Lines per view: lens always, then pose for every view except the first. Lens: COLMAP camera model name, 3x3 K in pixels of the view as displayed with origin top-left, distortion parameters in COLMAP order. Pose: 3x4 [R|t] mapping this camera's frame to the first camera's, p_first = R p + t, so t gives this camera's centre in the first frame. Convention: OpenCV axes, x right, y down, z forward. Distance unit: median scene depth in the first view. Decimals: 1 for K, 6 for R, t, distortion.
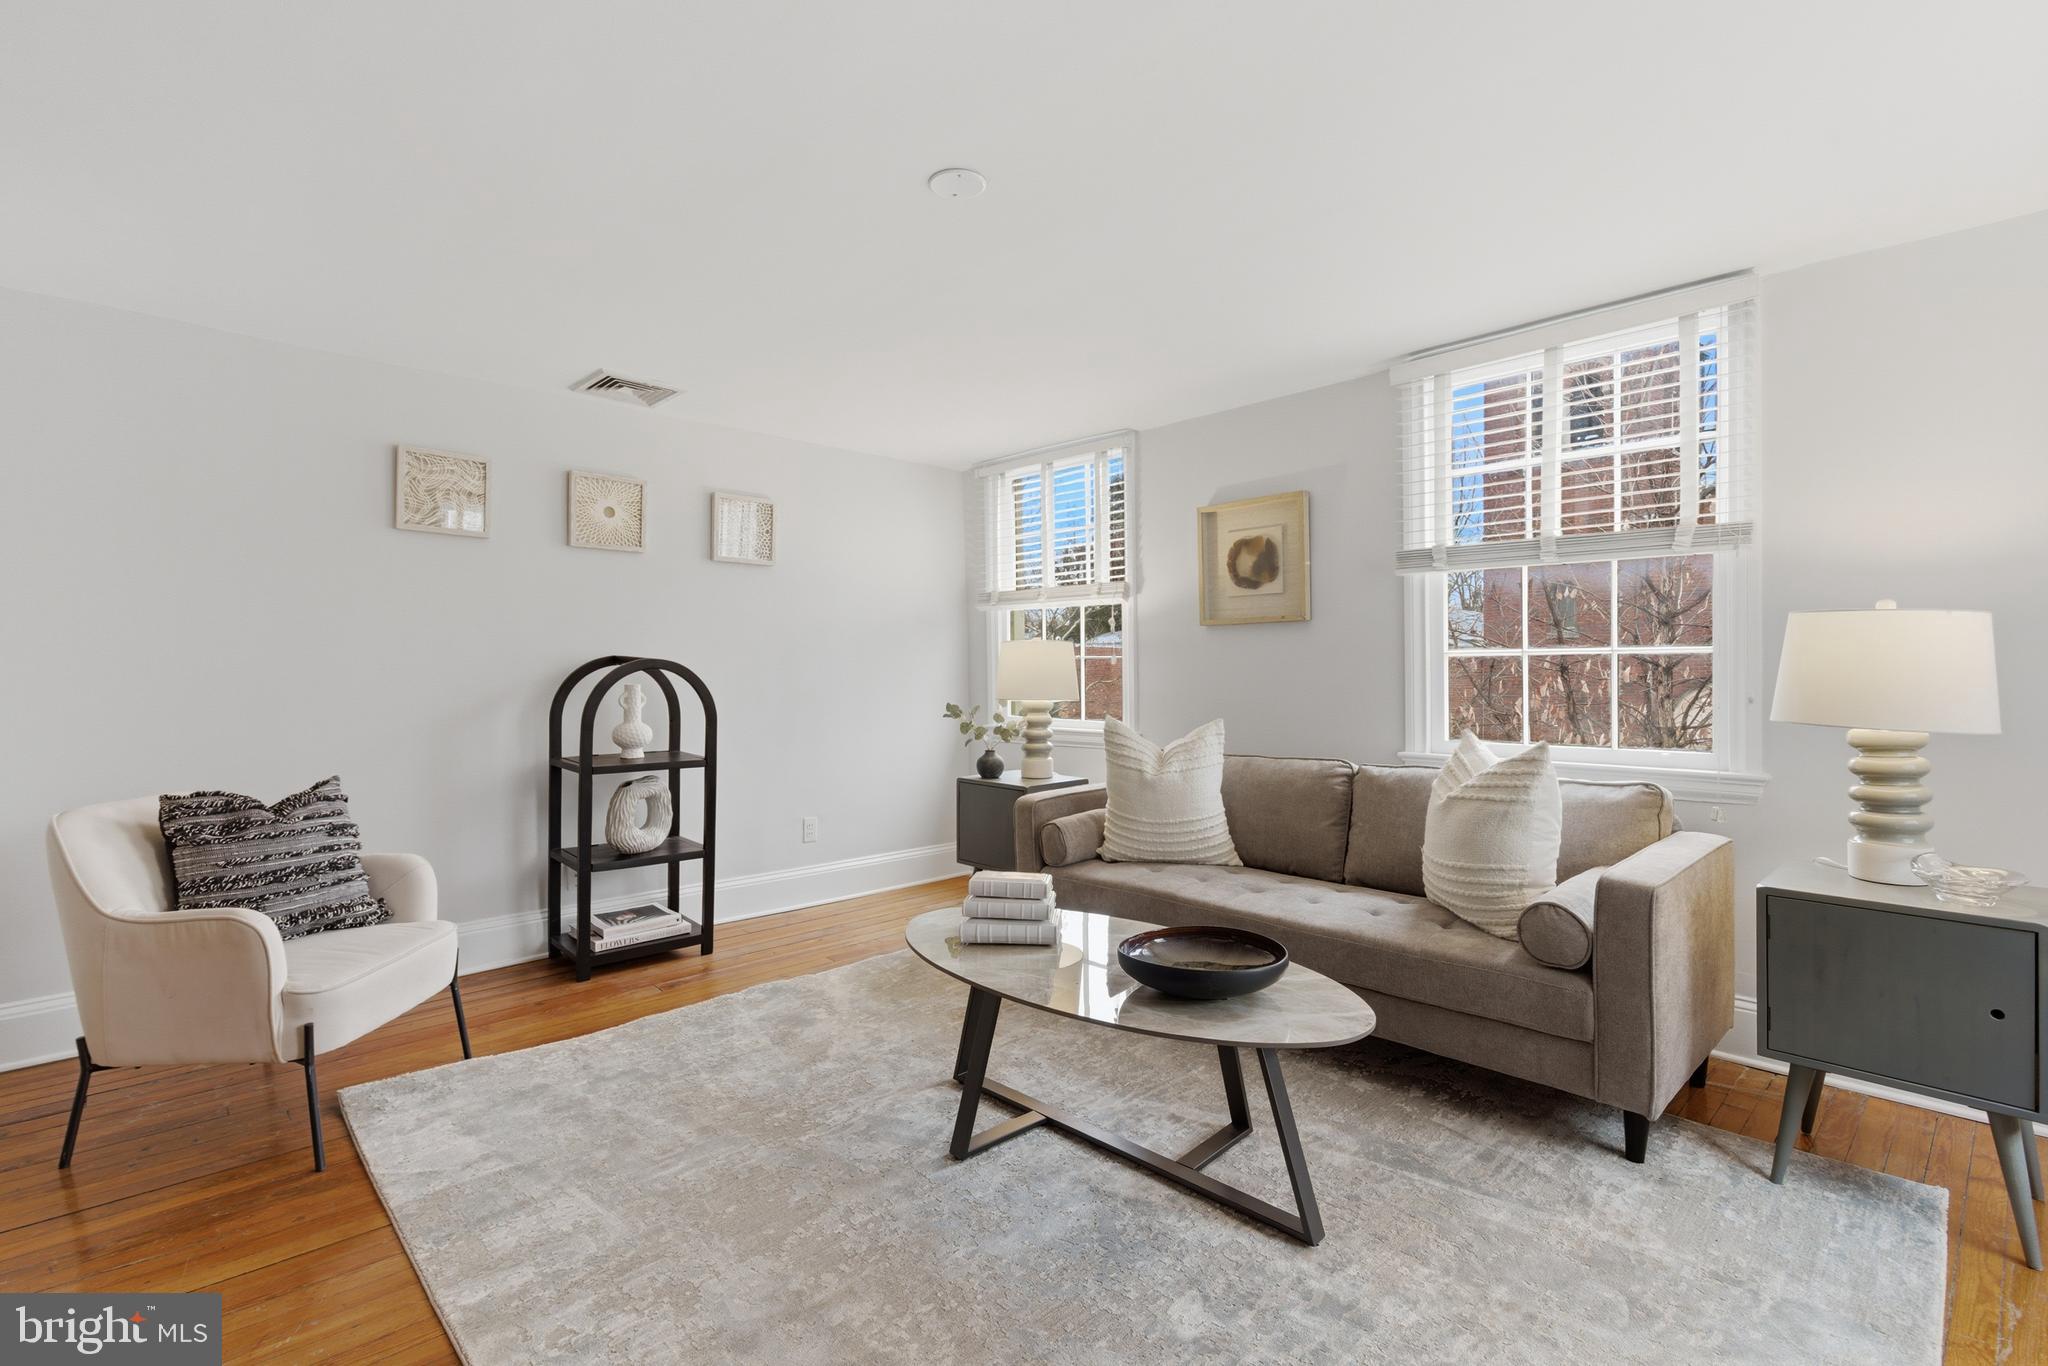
lens RADIAL K [[950.4, 0, 1029.2], [0, 950.4, 668.3], [0, 0, 1]] dist [0.013516, -0.000480]
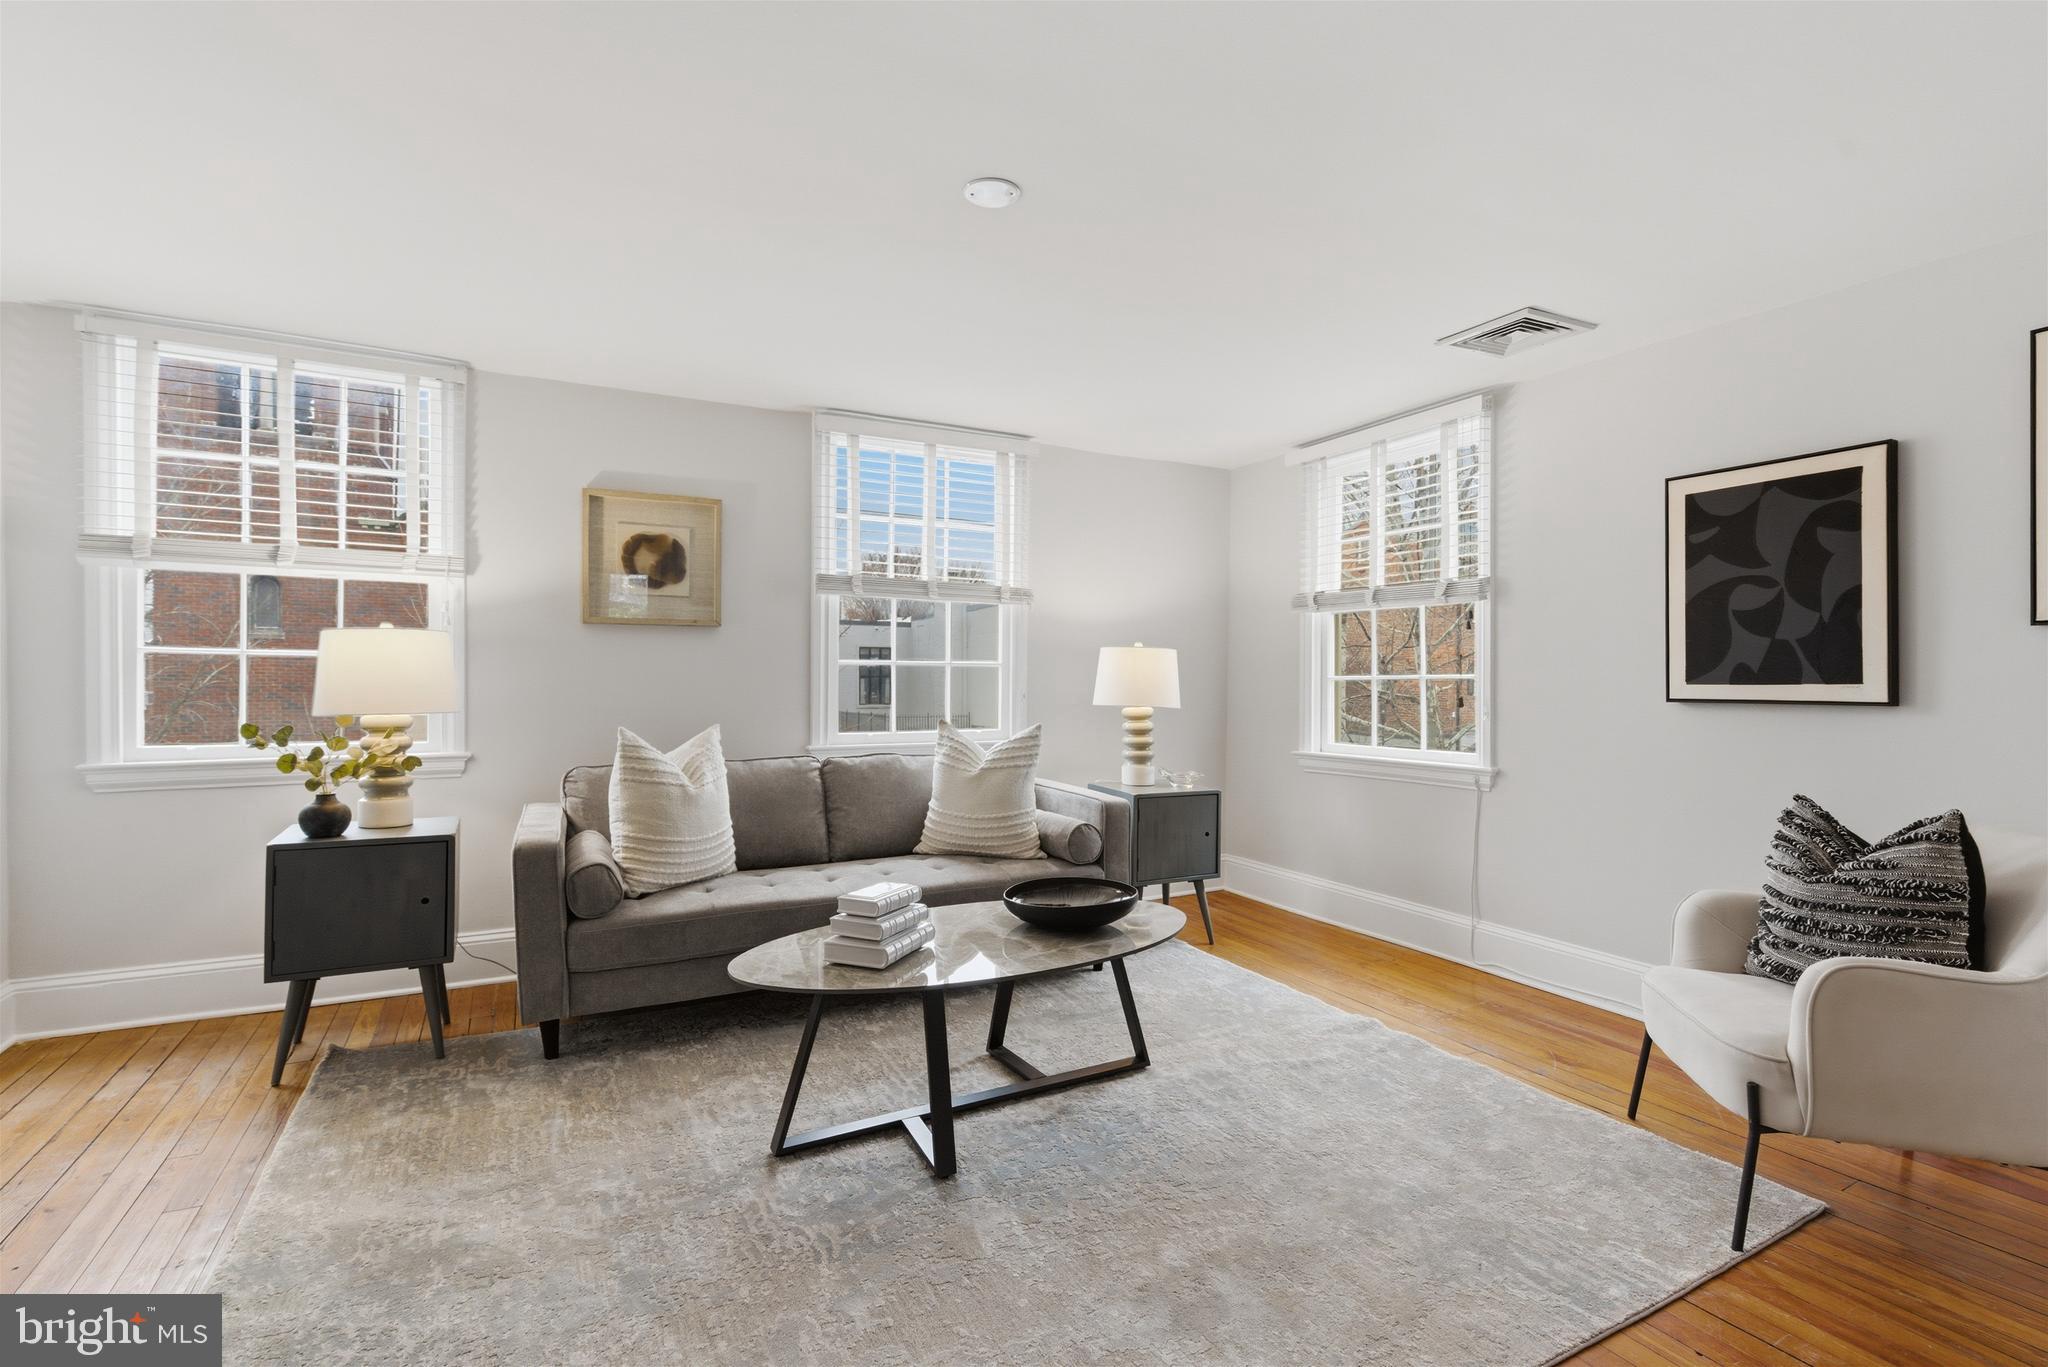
lens RADIAL K [[950.4, 0, 1029.2], [0, 950.4, 668.8], [0, 0, 1]] dist [0.013516, -0.000480]
pose [[0.272609, 0.013348, 0.962032, -0.656002], [-0.008113, 0.999900, -0.011575, 0.005002], [-0.962091, -0.004650, 0.272690, 0.432764]]
